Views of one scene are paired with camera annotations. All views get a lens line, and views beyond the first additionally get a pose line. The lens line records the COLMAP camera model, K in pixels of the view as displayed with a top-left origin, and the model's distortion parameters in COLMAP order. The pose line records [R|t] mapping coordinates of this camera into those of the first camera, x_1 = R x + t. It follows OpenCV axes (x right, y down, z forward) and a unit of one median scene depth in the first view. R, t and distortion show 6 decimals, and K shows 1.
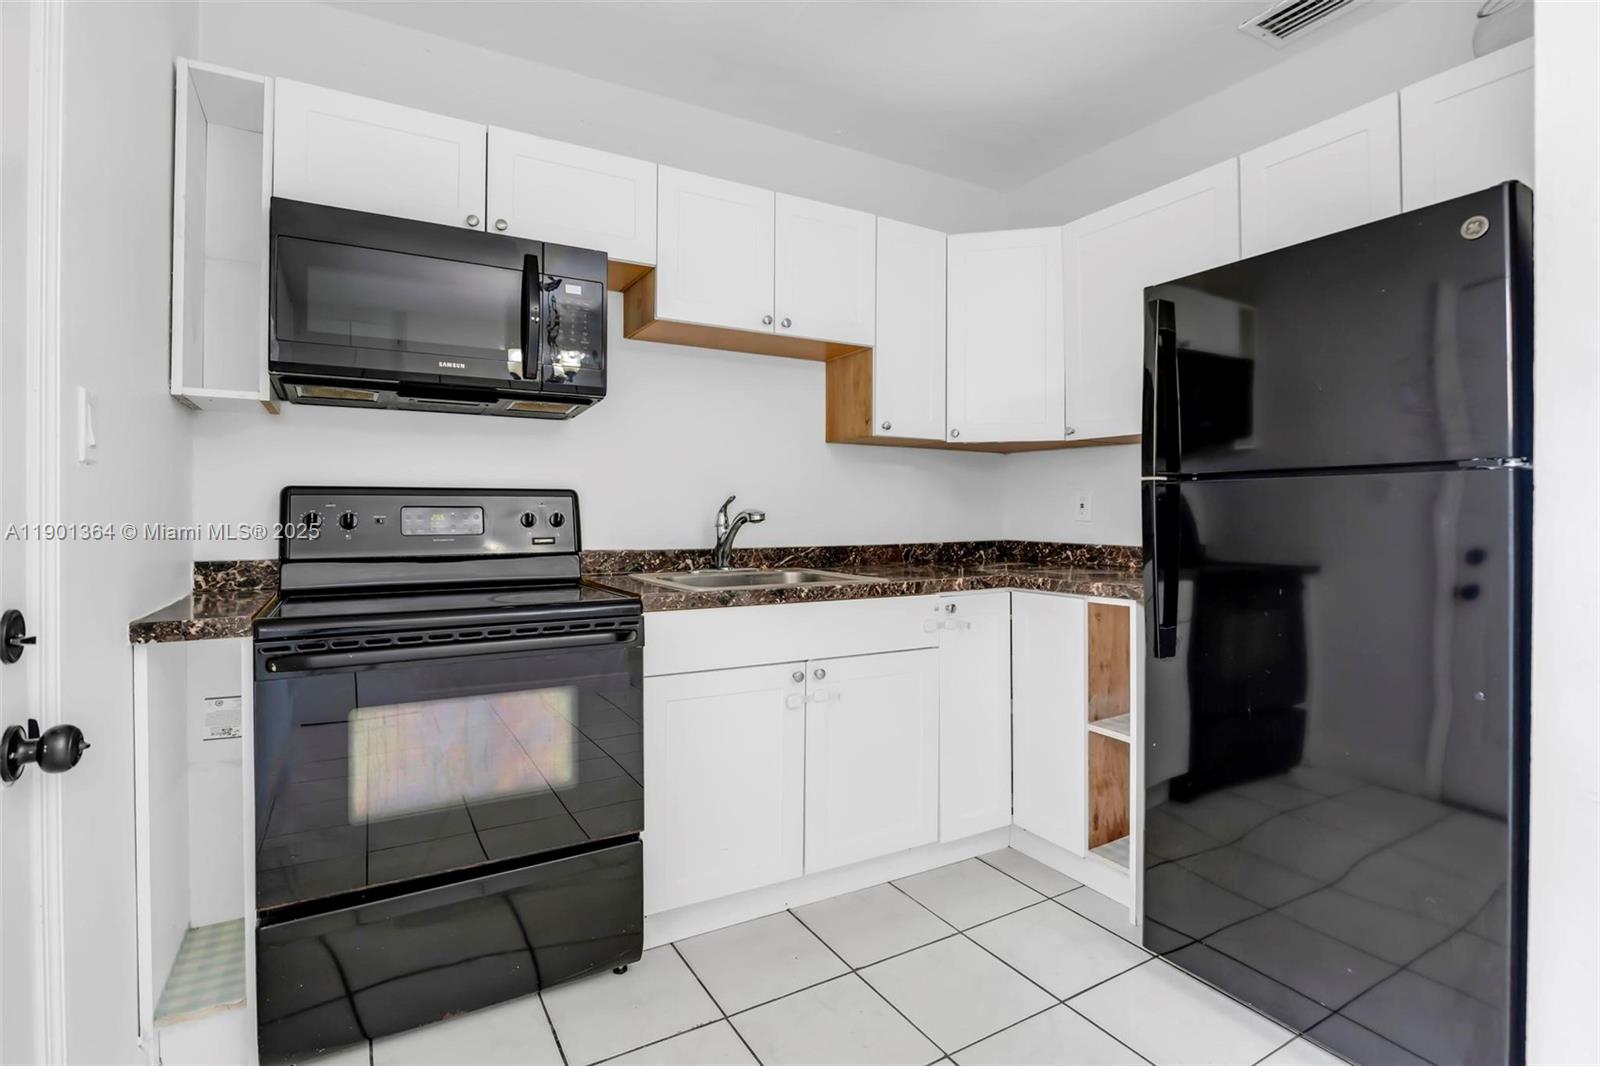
lens RADIAL K [[758.7, 0, 800.1], [0, 758.7, 511.2], [0, 0, 1]] dist [-0.018239, 0.001810]
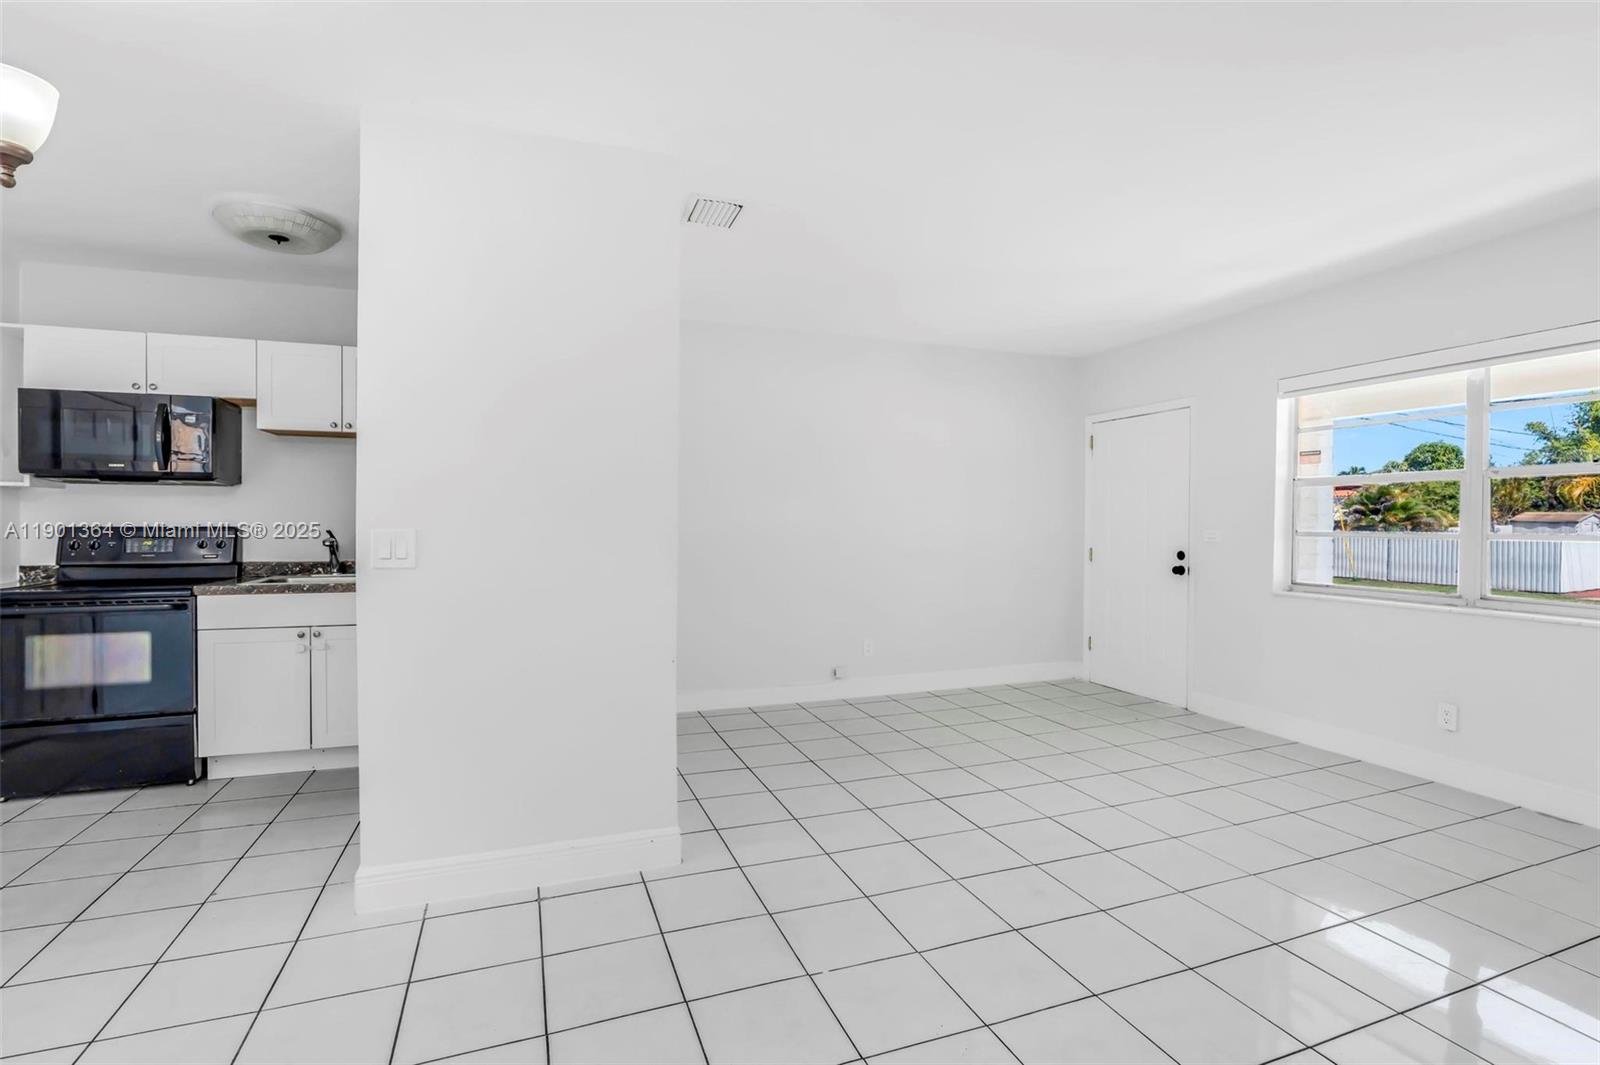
lens RADIAL K [[758.7, 0, 802.8], [0, 758.7, 527.0], [0, 0, 1]] dist [-0.018239, 0.001810]
pose [[0.983344, 0.002606, -0.181735, 1.447683], [-0.001113, 0.999965, 0.008318, -0.049177], [0.181750, -0.007977, 0.983312, -0.504927]]
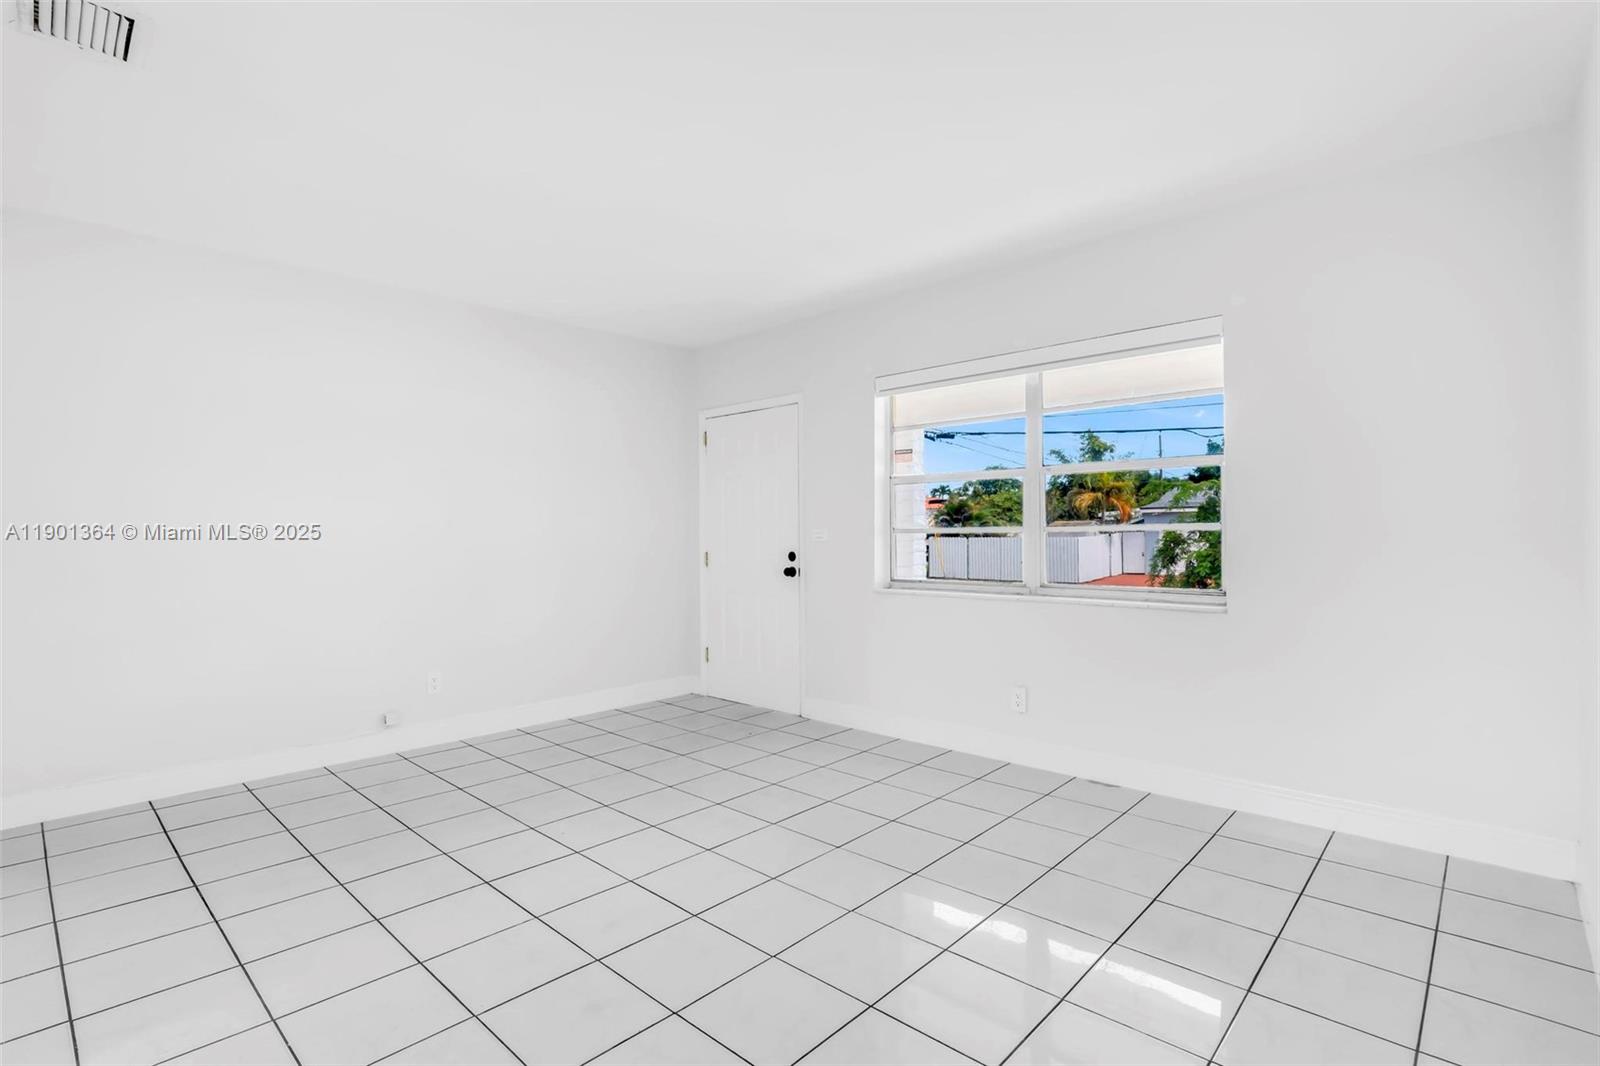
lens RADIAL K [[758.7, 0, 794.4], [0, 758.7, 518.4], [0, 0, 1]] dist [-0.018239, 0.001810]
pose [[0.967339, -0.007492, 0.253375, 1.610255], [0.013328, 0.999684, -0.021321, -0.006709], [-0.253135, 0.024001, 0.967133, -0.183589]]
